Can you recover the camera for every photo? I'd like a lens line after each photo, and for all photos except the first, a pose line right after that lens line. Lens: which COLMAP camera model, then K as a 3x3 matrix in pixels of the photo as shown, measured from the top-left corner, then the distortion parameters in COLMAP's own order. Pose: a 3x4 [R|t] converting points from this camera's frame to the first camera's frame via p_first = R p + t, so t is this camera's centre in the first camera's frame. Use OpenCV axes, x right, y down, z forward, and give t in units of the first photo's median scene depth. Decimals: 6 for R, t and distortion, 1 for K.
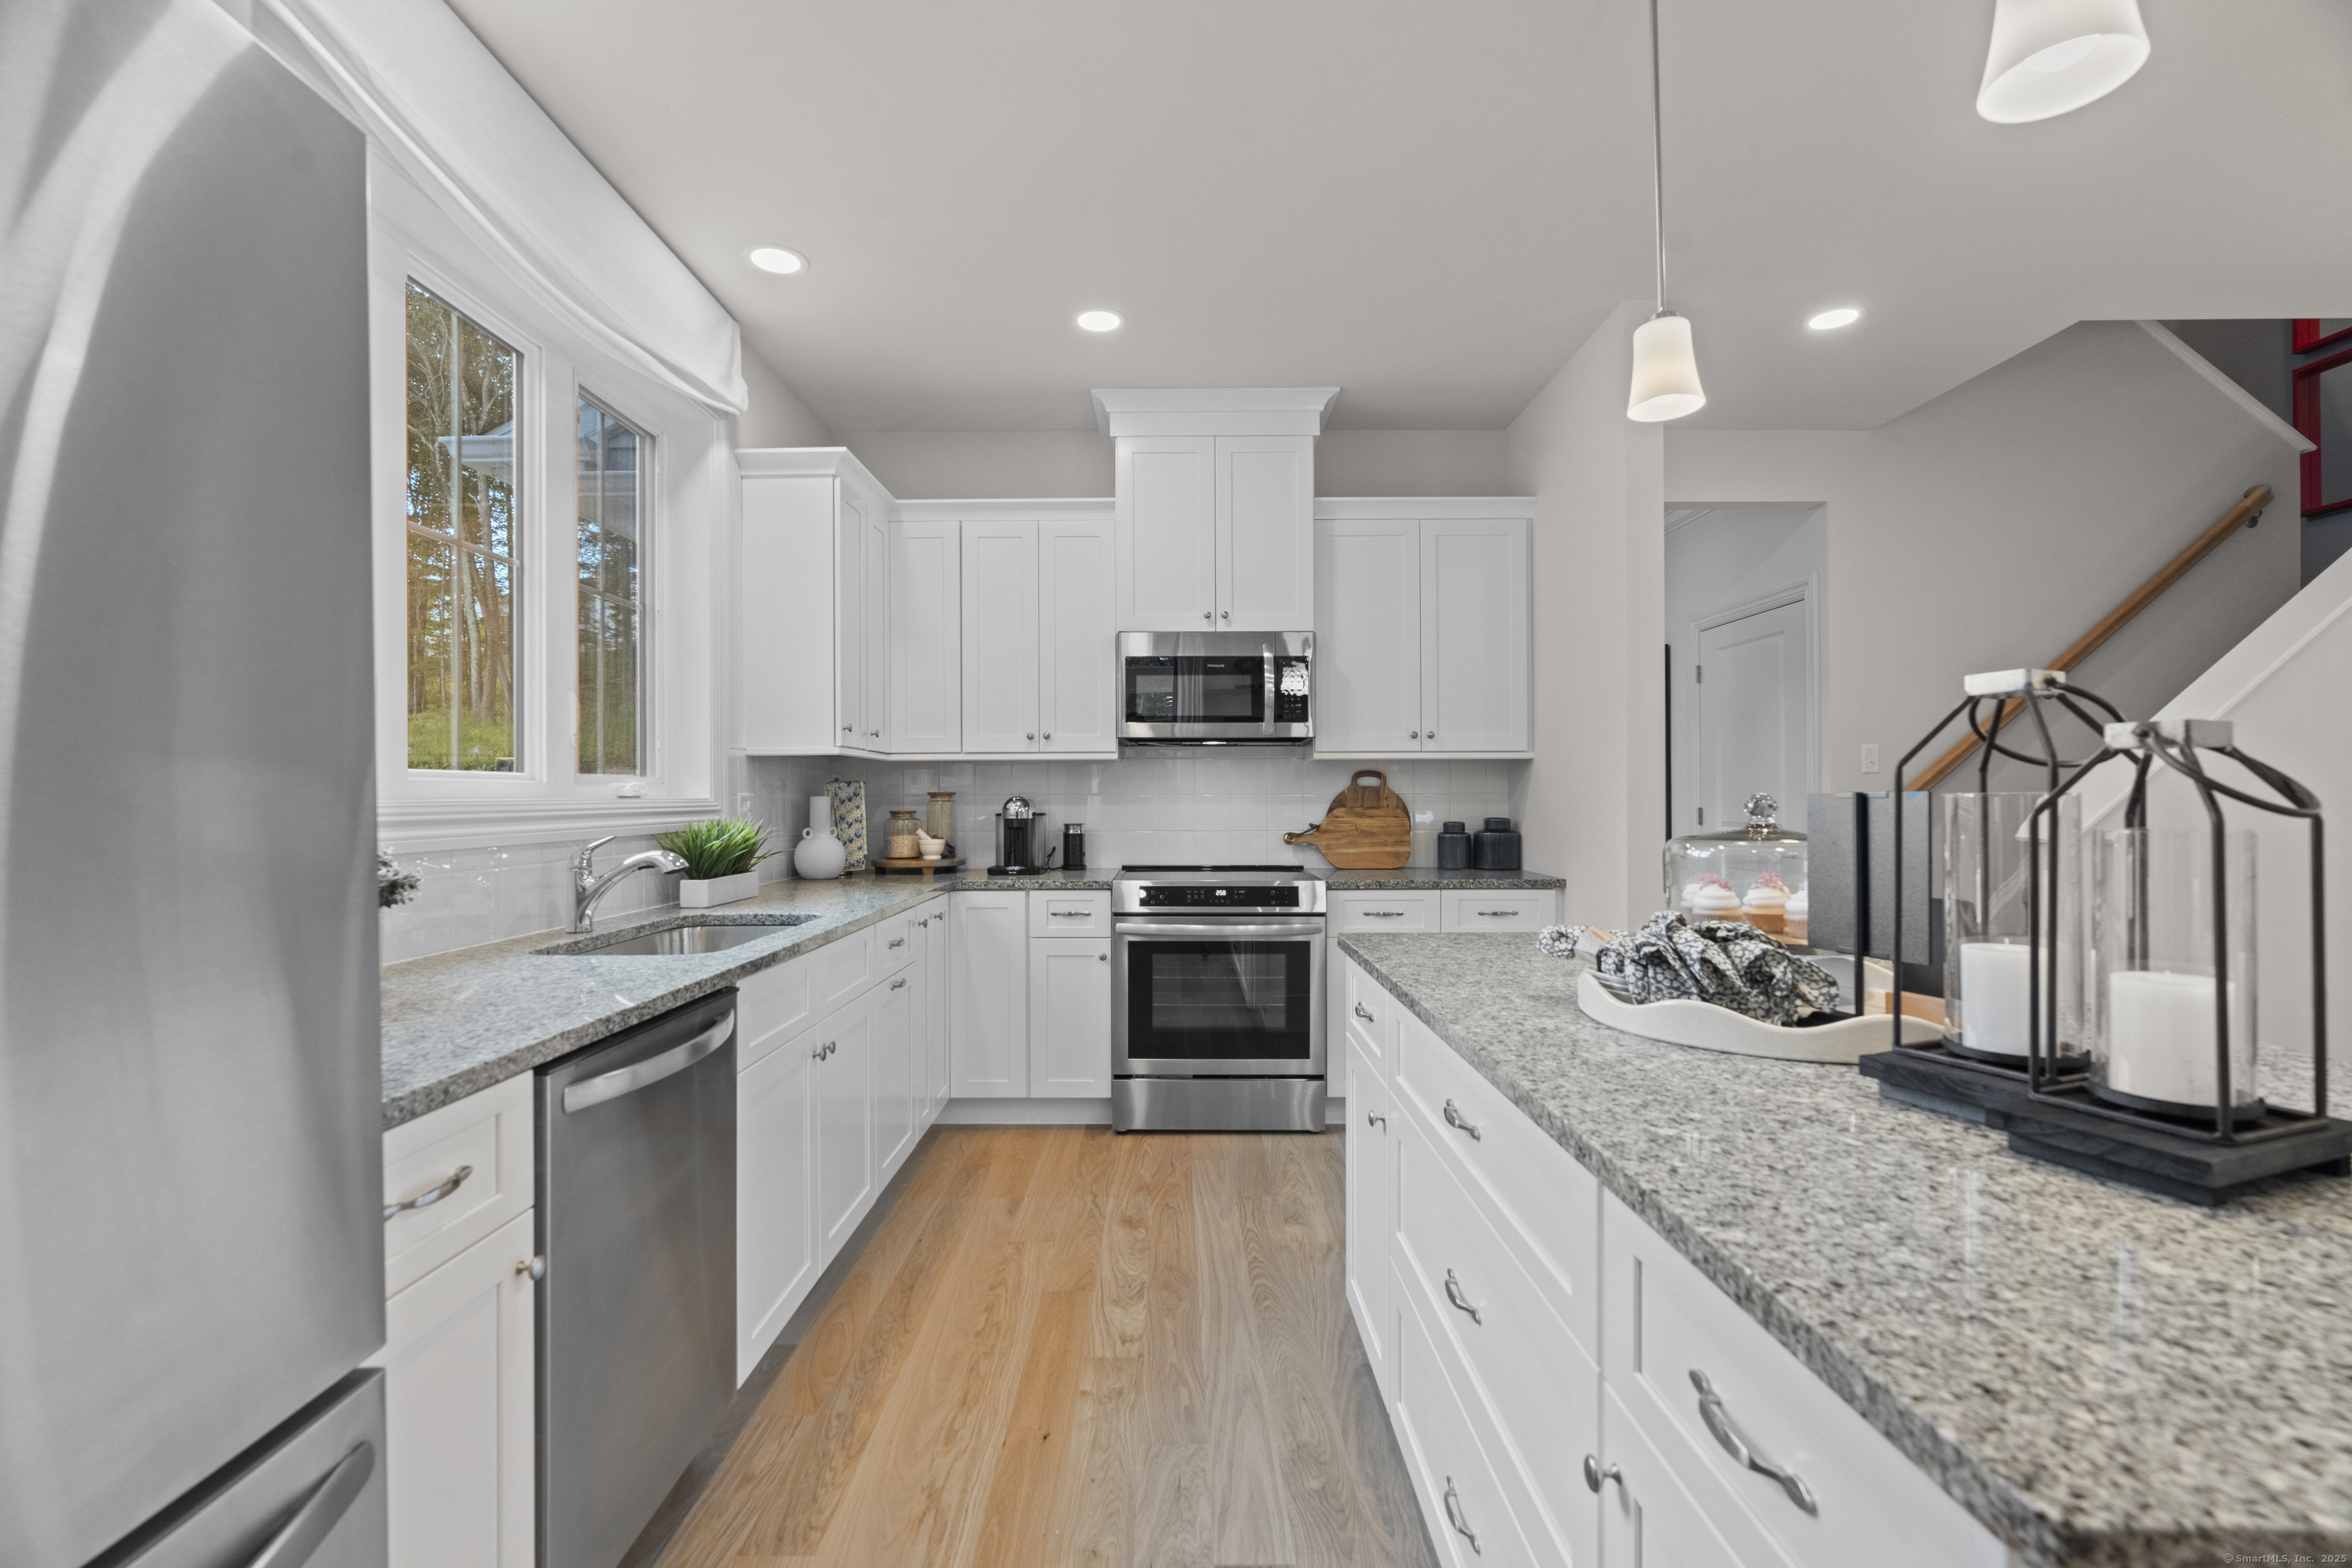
lens RADIAL K [[1070.2, 0, 1167.5], [0, 1070.2, 789.3], [0, 0, 1]] dist [-0.004921, -0.000081]
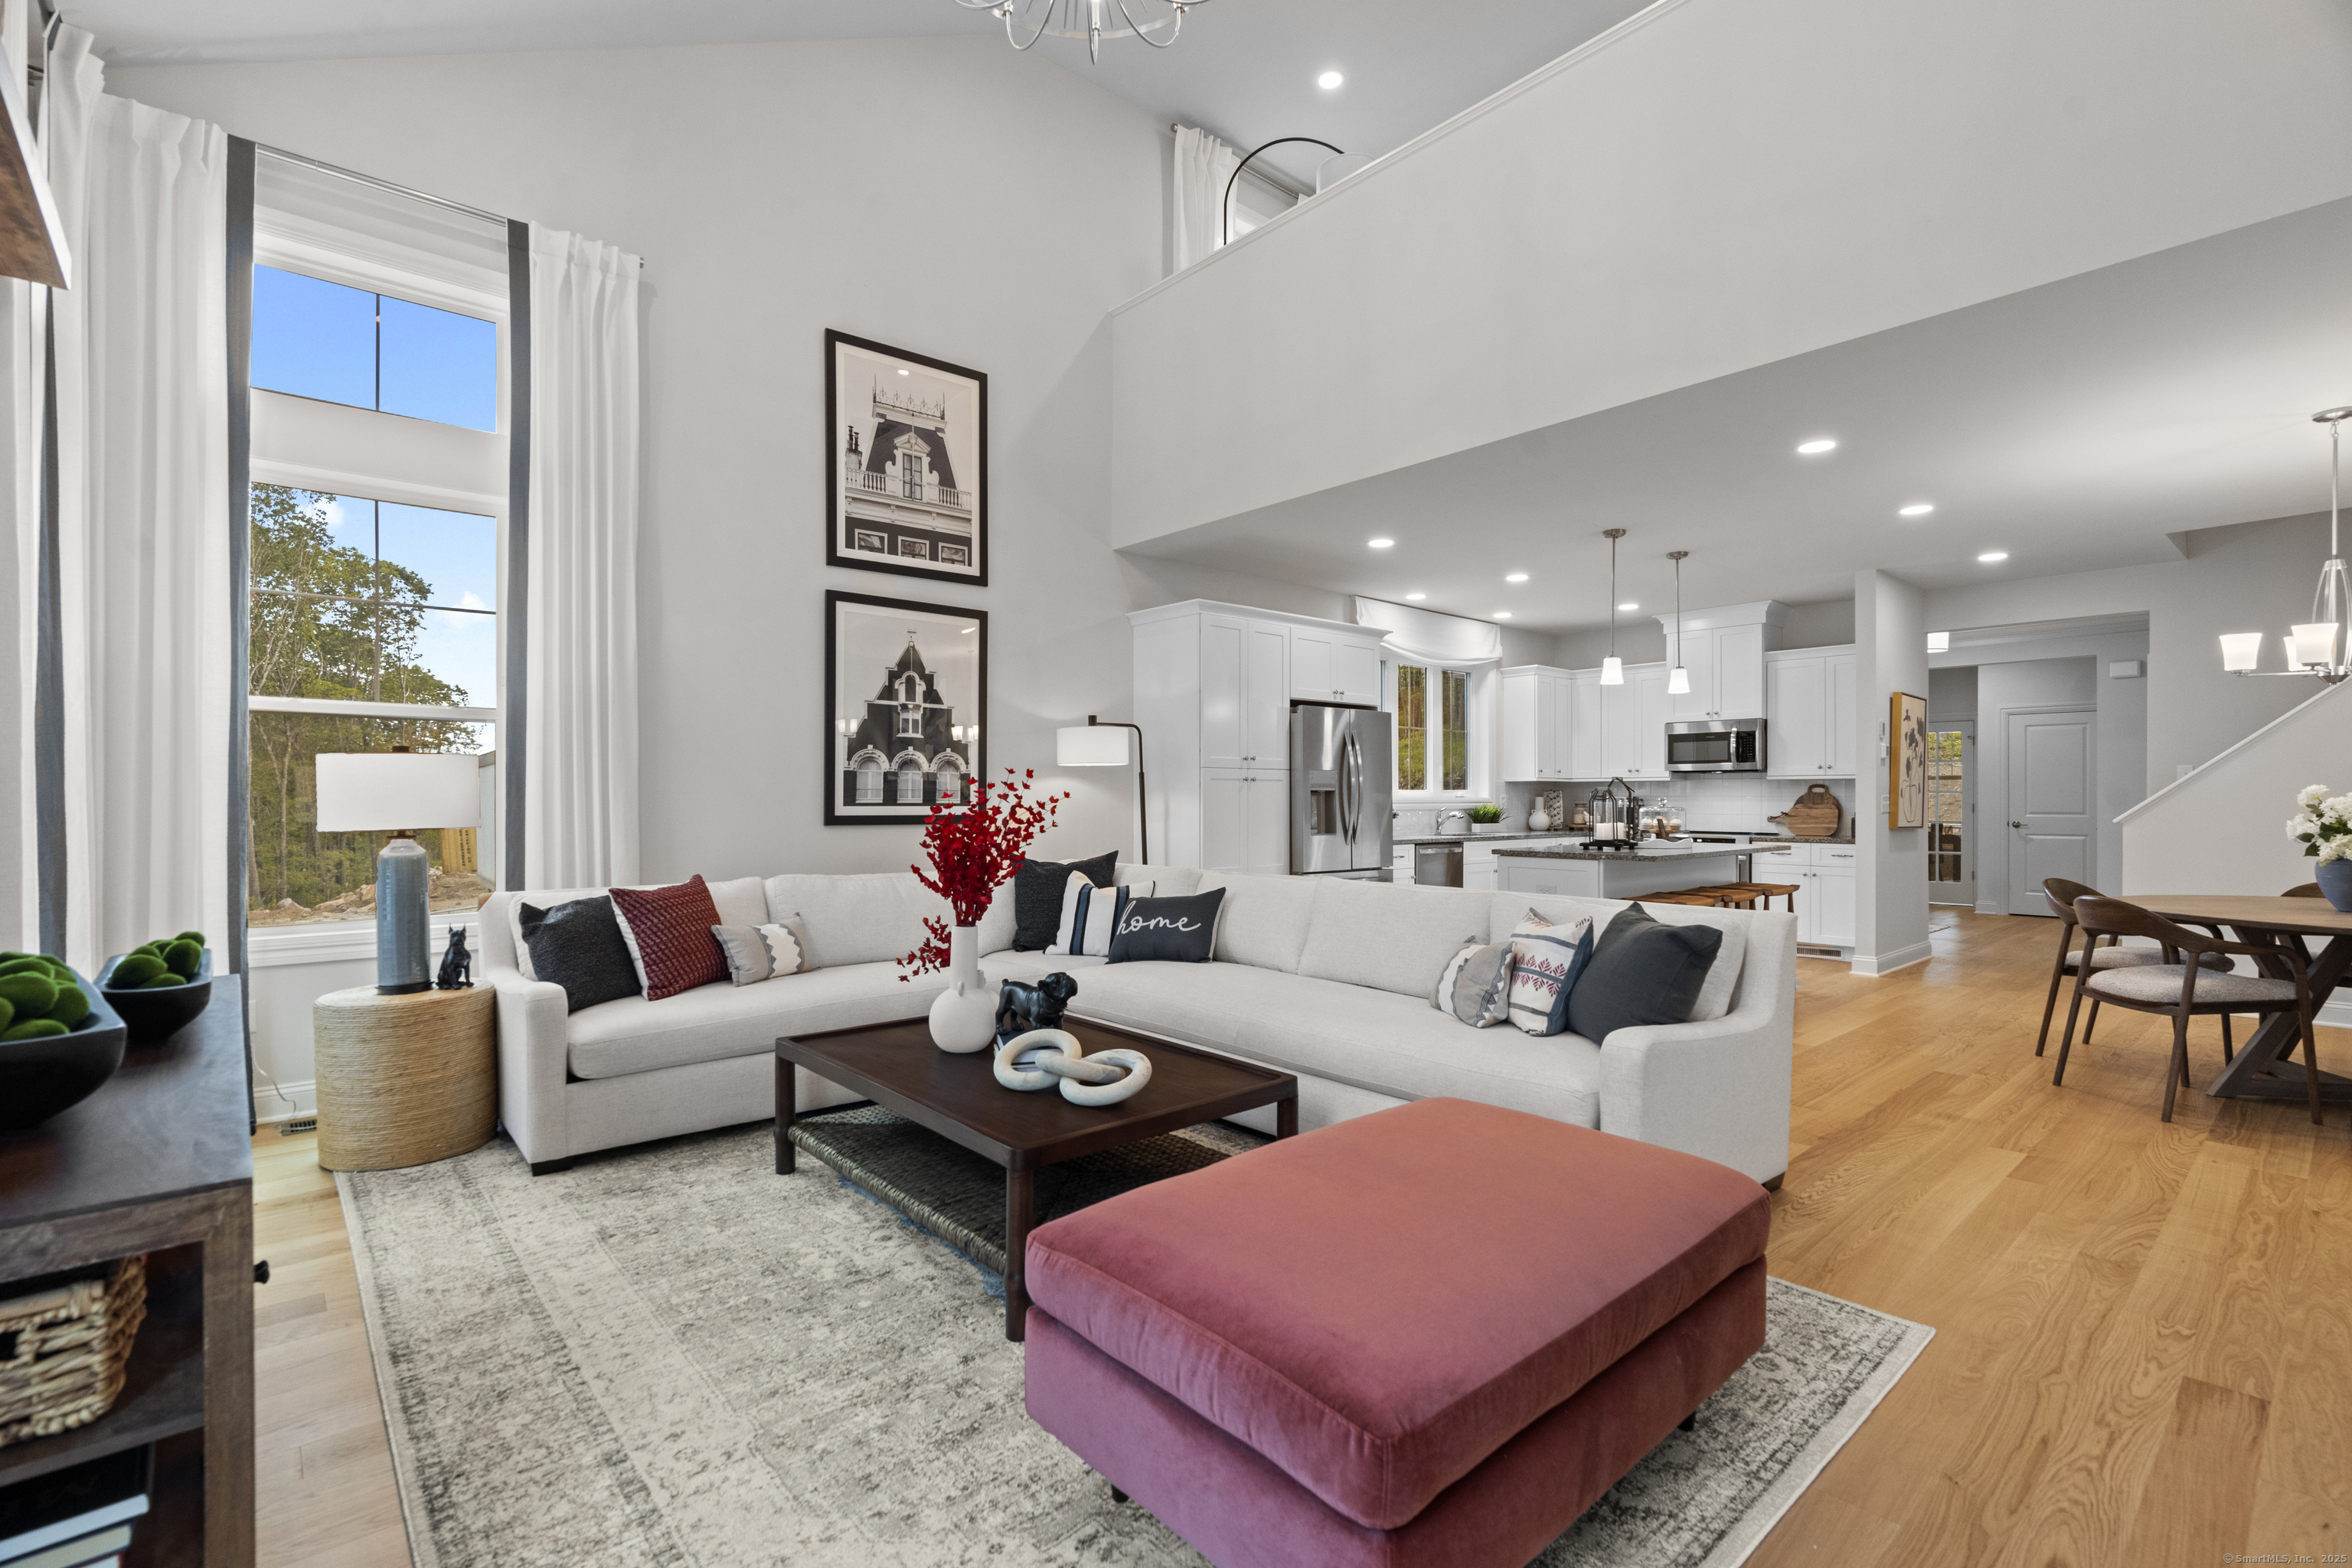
lens RADIAL K [[1070.2, 0, 1184.1], [0, 1070.2, 792.6], [0, 0, 1]] dist [-0.004921, -0.000081]
pose [[0.676226, -0.000592, -0.736694, 0.947187], [0.000054, 1.000000, -0.000755, -0.001884], [0.736694, 0.000471, 0.676226, -1.283600]]
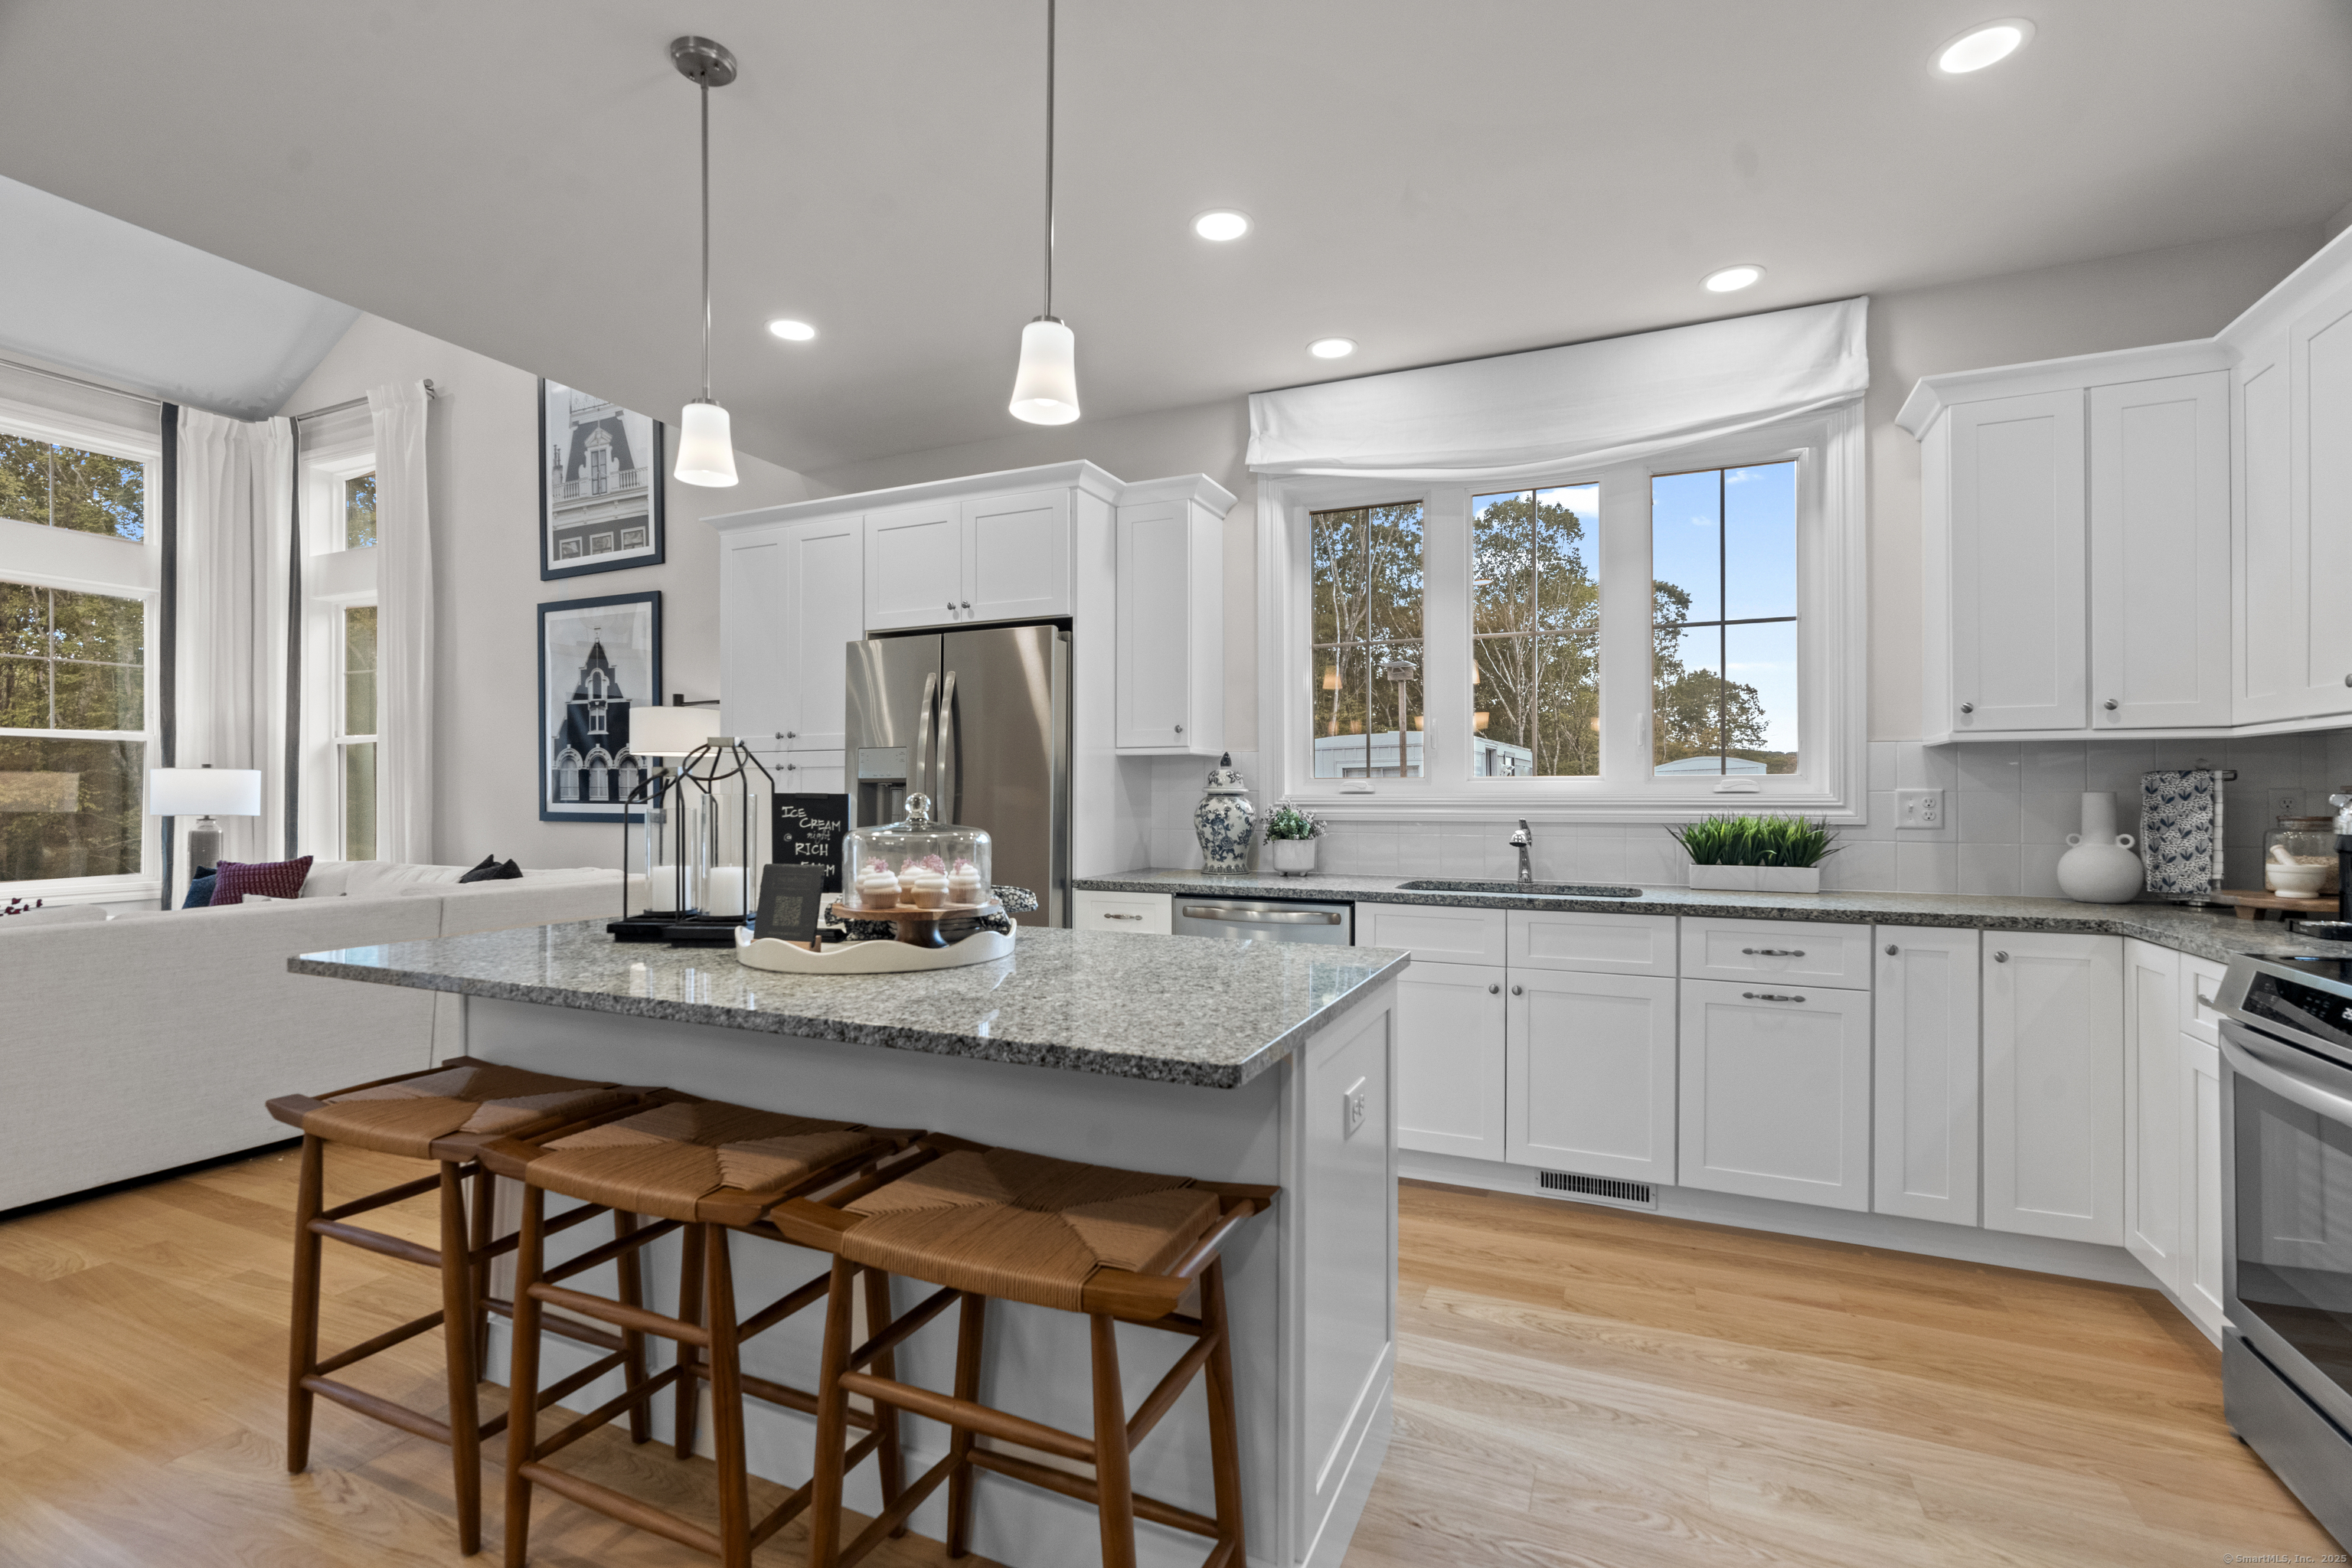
lens RADIAL K [[1070.2, 0, 1171.2], [0, 1070.2, 787.6], [0, 0, 1]] dist [-0.004921, -0.000081]
pose [[-0.401624, -0.001054, -0.915804, 0.635237], [0.004991, 0.999982, -0.003340, 0.002310], [0.915791, -0.005912, -0.401611, 0.714525]]
